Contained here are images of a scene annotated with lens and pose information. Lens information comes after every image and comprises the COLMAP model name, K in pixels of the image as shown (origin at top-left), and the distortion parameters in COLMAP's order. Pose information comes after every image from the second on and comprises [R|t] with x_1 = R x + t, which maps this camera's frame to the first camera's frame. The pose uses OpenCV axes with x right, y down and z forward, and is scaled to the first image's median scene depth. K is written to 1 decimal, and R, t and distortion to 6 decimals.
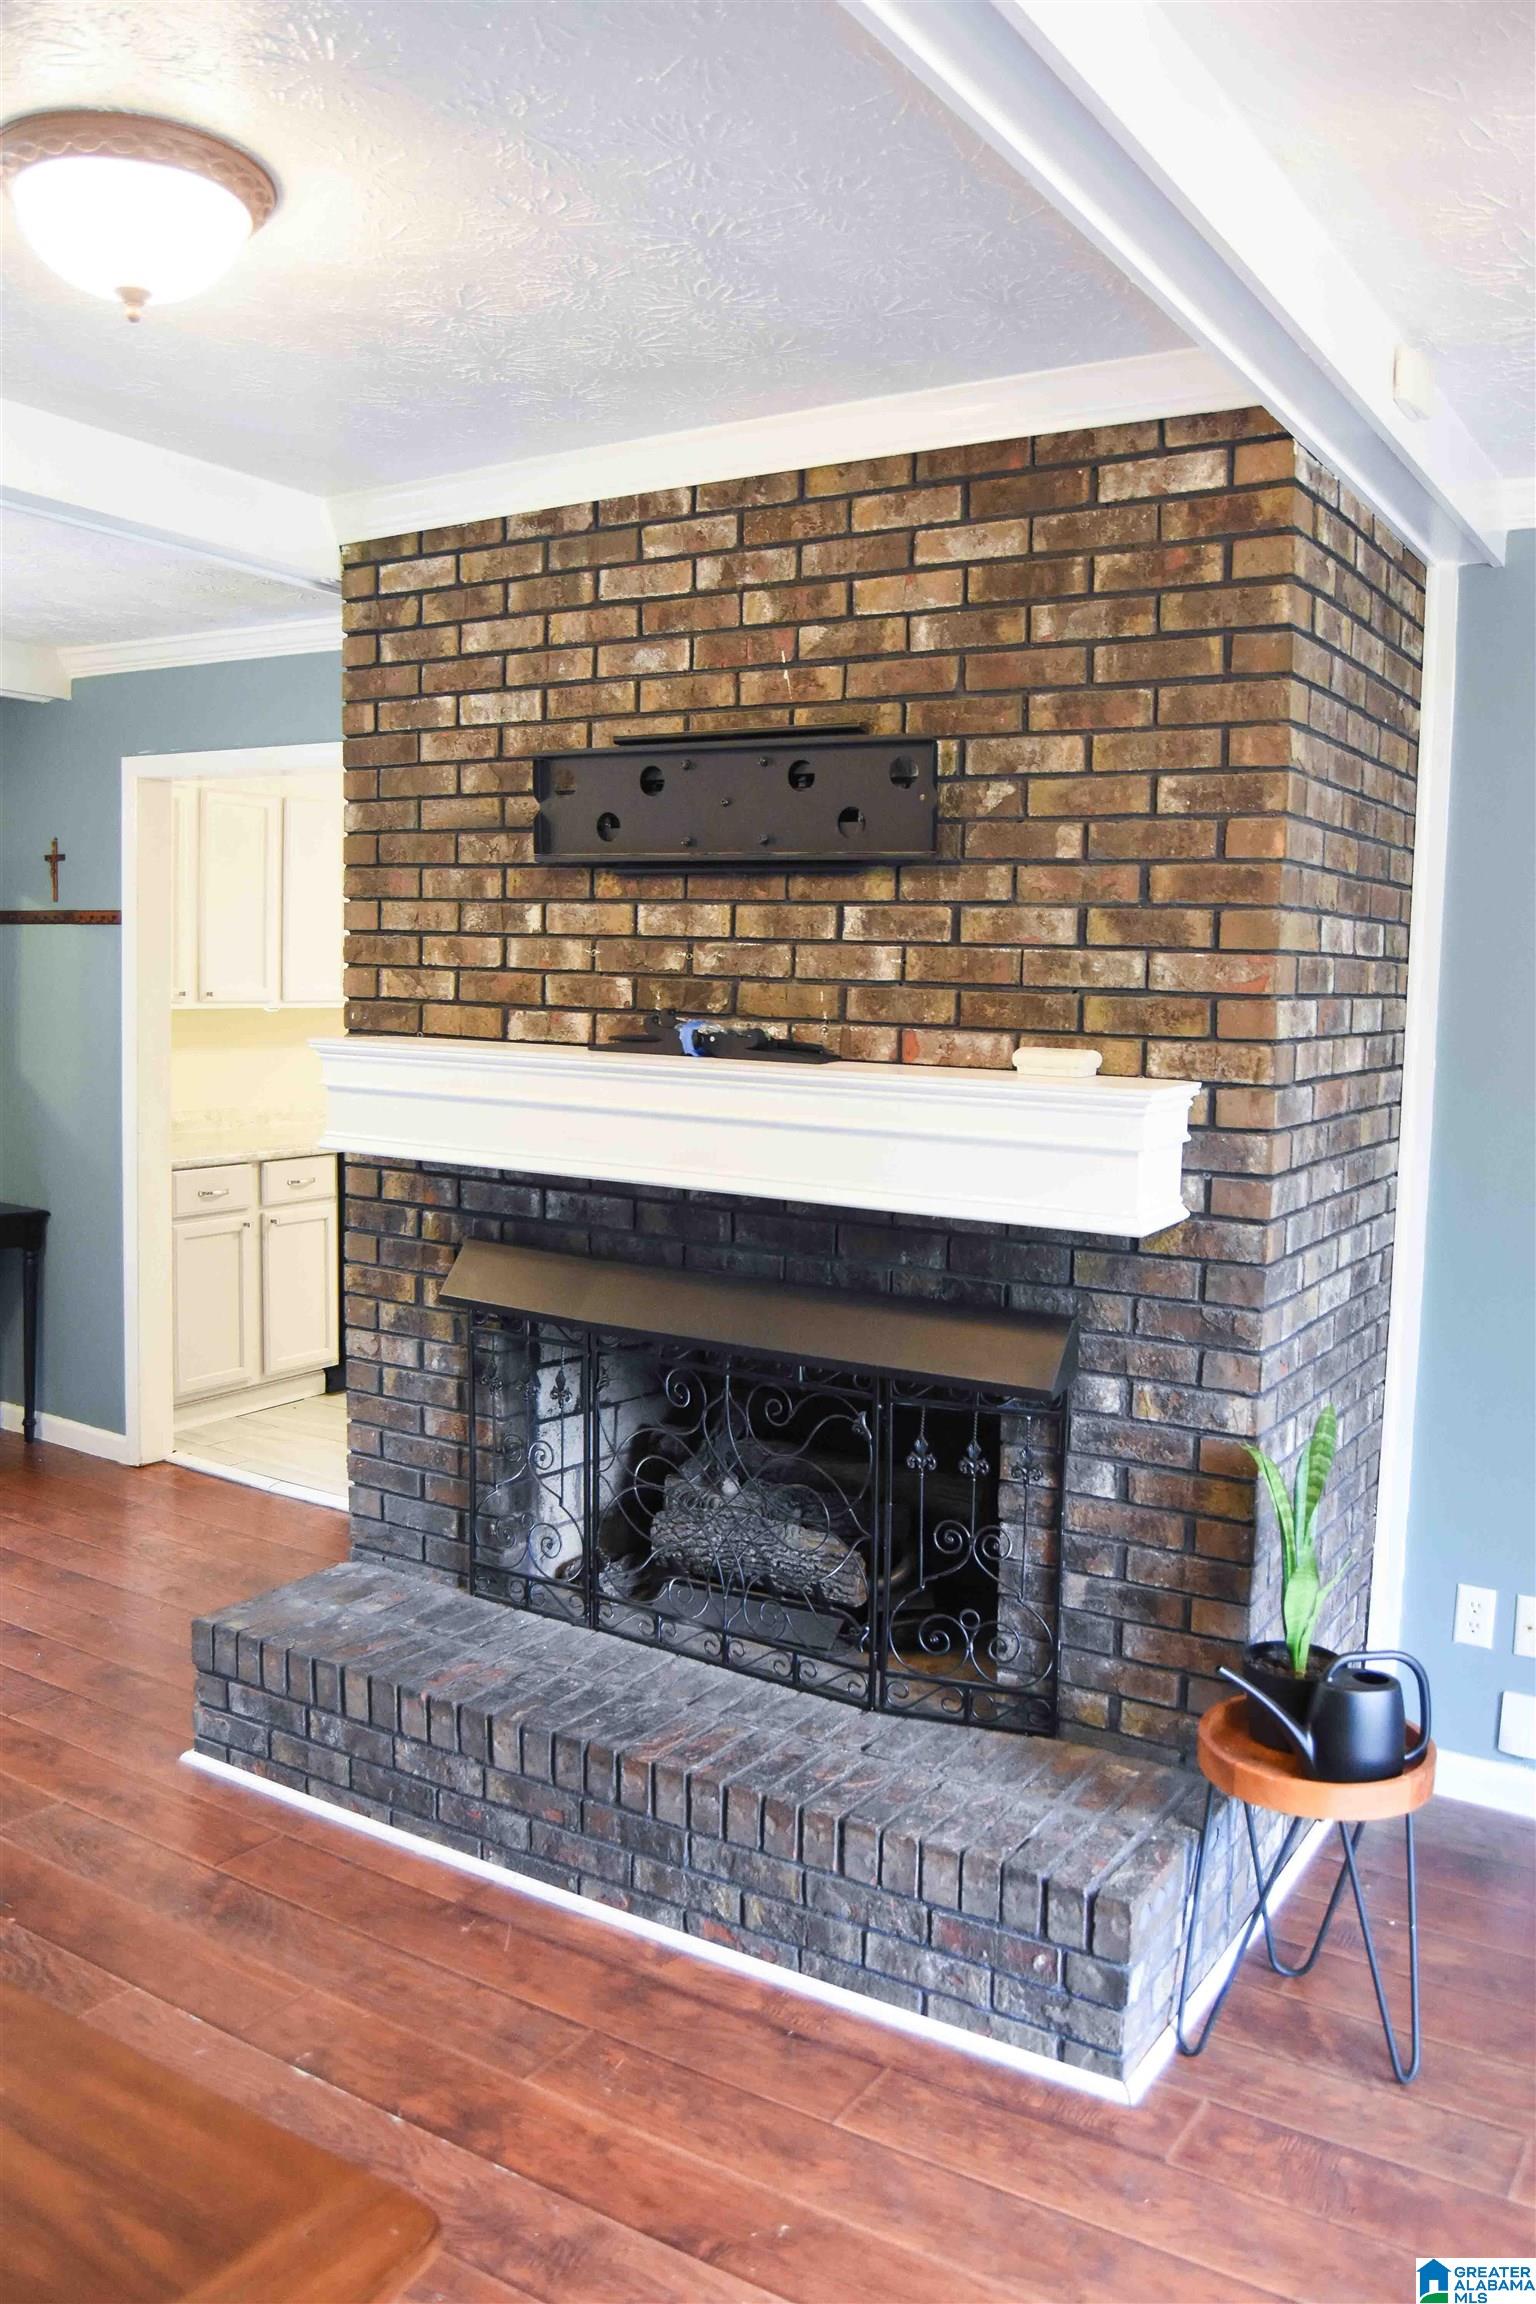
lens RADIAL K [[1784.8, 0, 768.1], [0, 1784.8, 1159.8], [0, 0, 1]] dist [-0.092047, 0.032580]
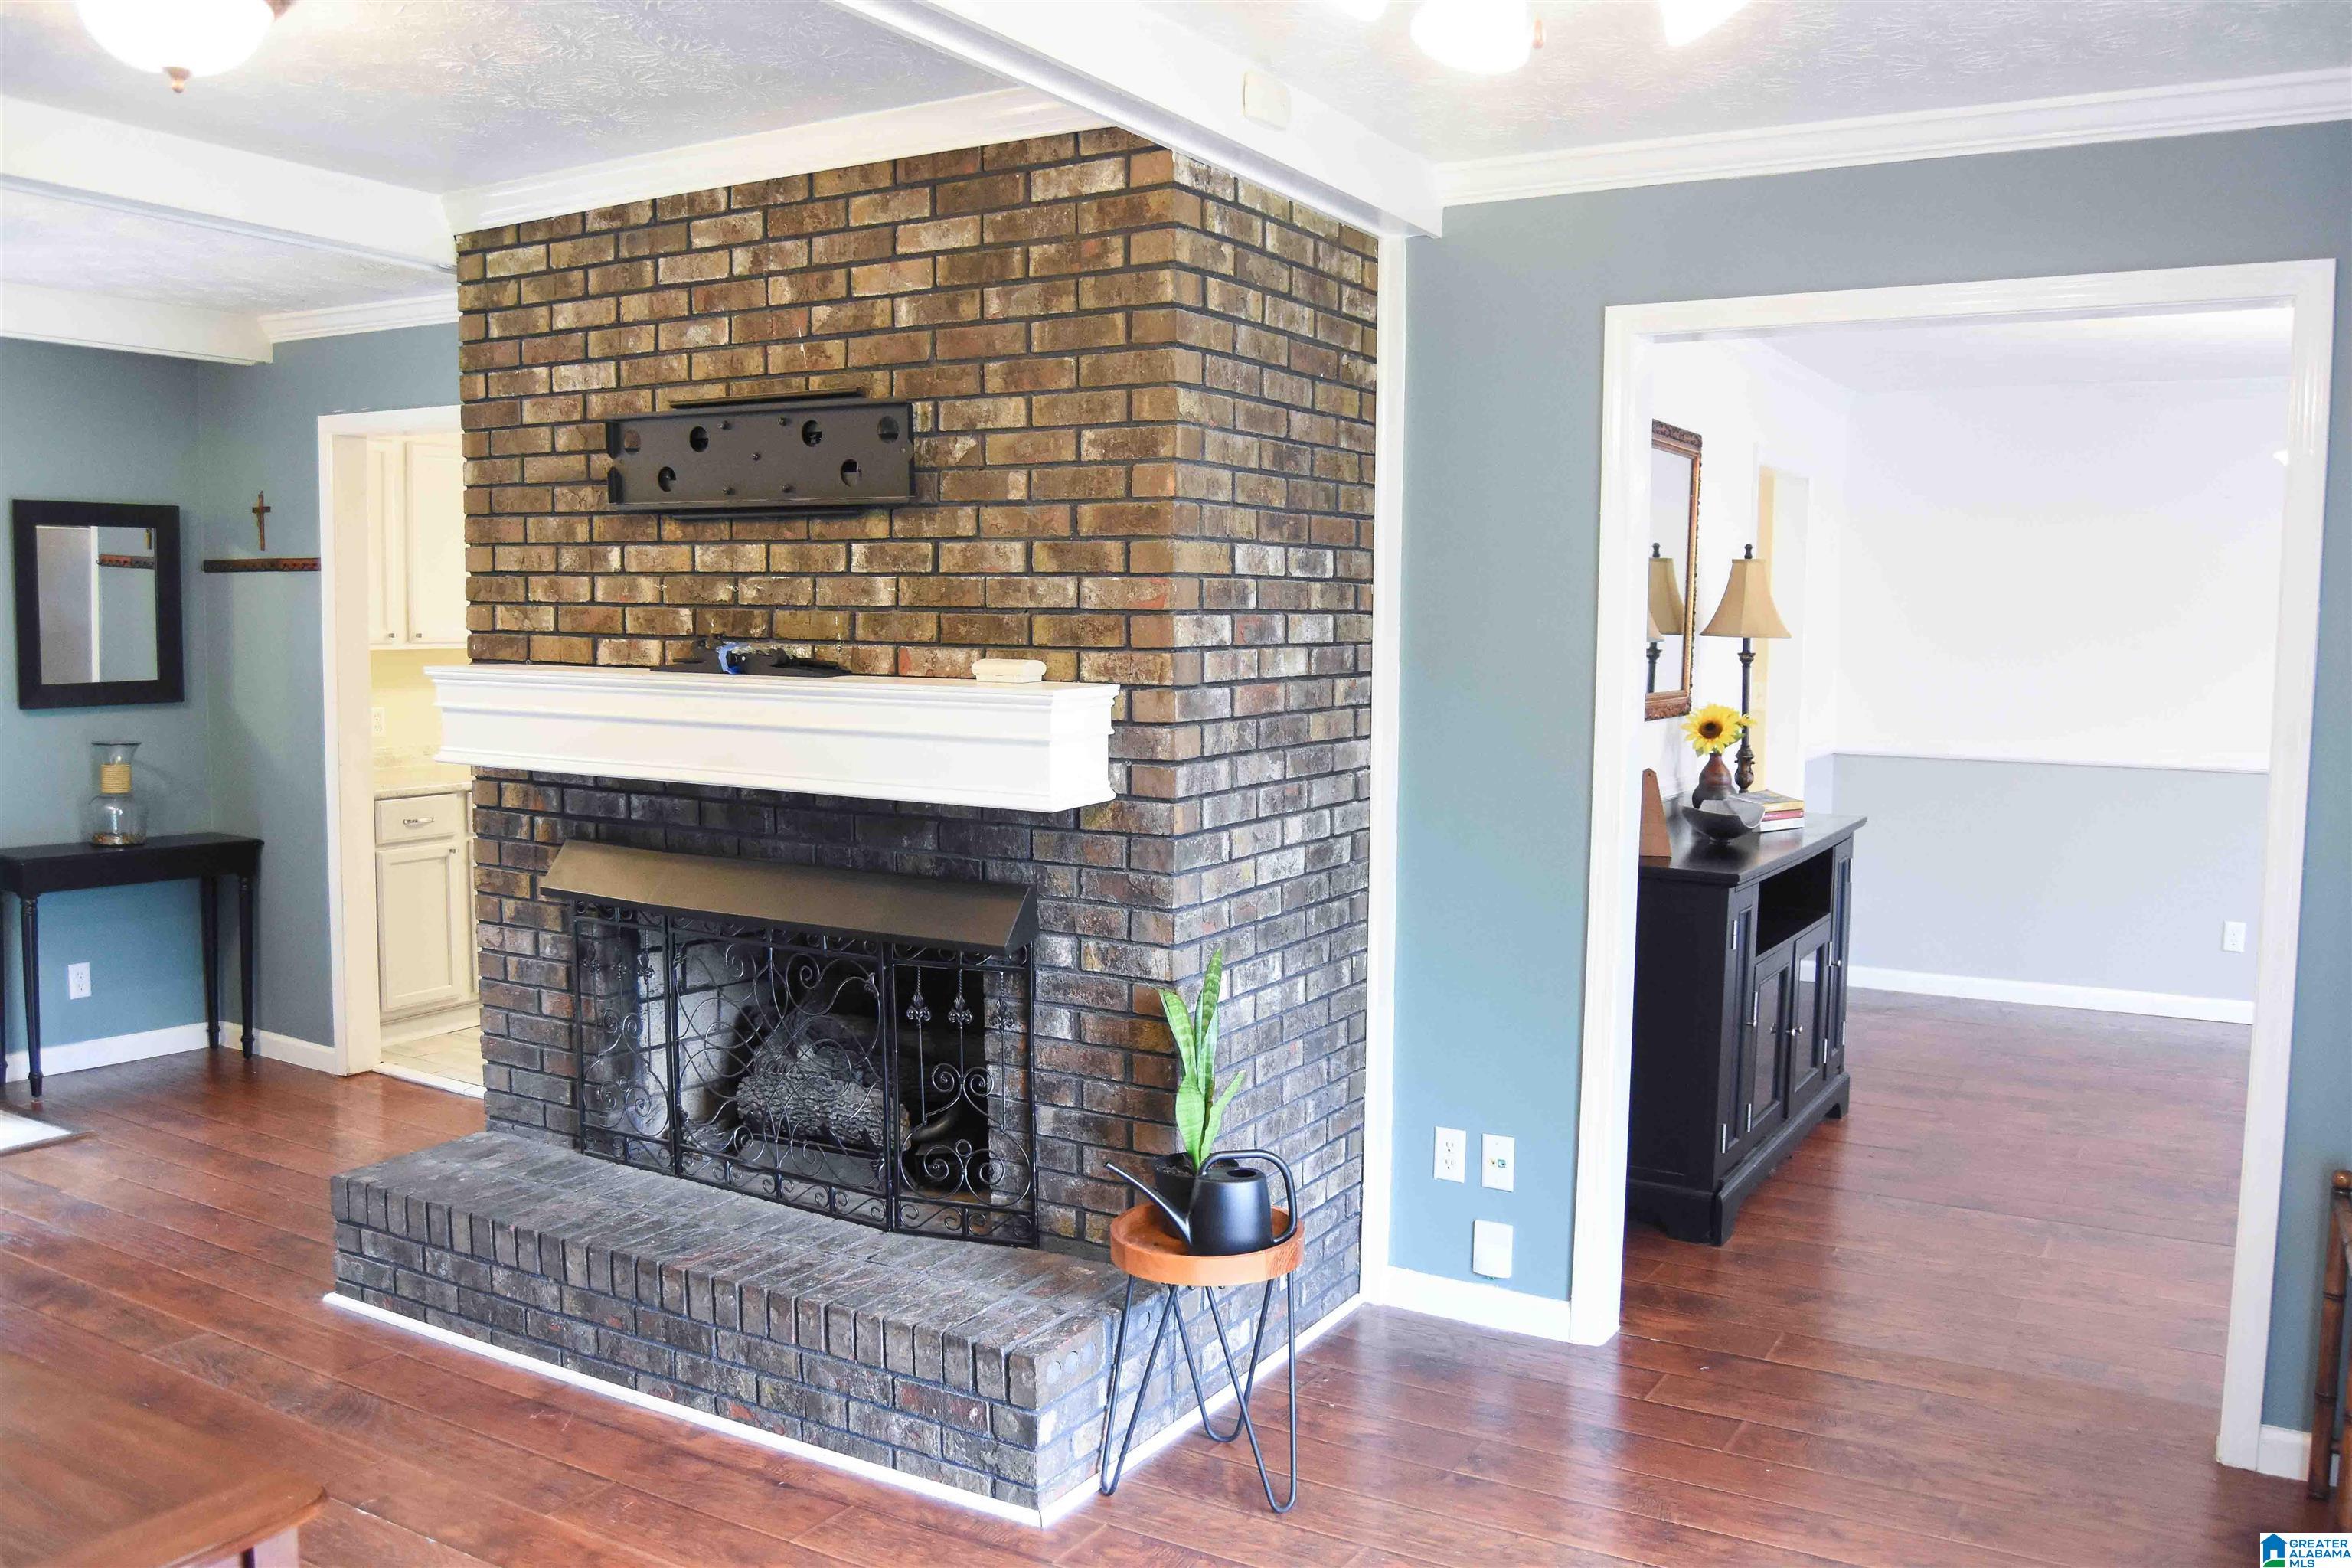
lens RADIAL K [[1853.7, 0, 1165.8], [0, 1853.7, 791.7], [0, 0, 1]] dist [-0.093354, 0.036290]
pose [[0.999565, -0.017064, 0.024069, 0.218380], [0.017265, 0.999818, -0.008160, 0.035089], [-0.023925, 0.008572, 0.999677, -0.222152]]
